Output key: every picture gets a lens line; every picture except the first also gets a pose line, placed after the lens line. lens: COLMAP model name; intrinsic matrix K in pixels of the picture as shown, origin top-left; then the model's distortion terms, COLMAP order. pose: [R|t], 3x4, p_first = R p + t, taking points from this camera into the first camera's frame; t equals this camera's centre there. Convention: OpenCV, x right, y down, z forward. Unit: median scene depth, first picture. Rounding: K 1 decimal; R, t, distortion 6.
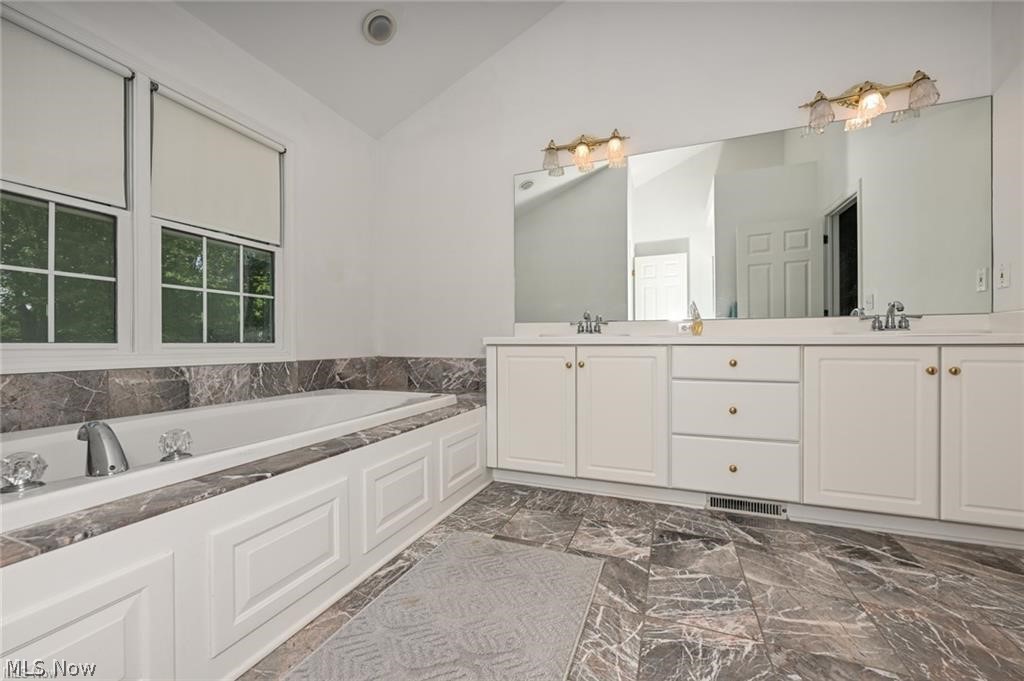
lens RADIAL K [[406.5, 0, 512.4], [0, 406.5, 342.4], [0, 0, 1]] dist [-0.000524, -0.000199]
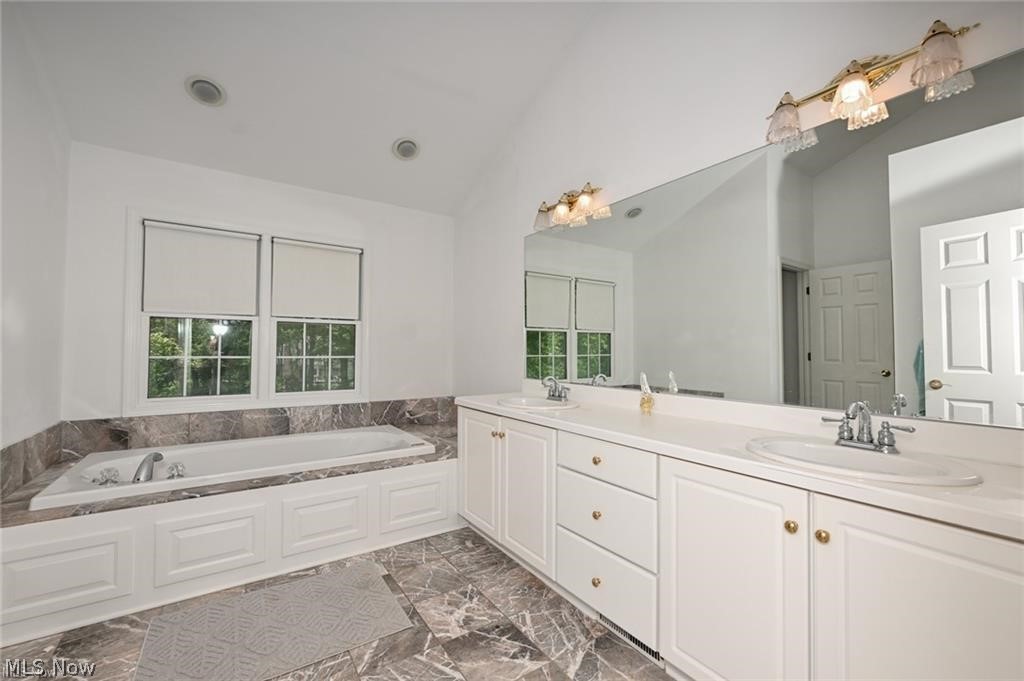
lens RADIAL K [[417.1, 0, 512.0], [0, 417.1, 340.5], [0, 0, 1]] dist [0.000970, -0.000121]
pose [[0.824866, -0.004919, -0.565307, 0.878657], [-0.008433, 0.999744, -0.021004, -0.182449], [0.565266, 0.022092, 0.824613, 0.145673]]
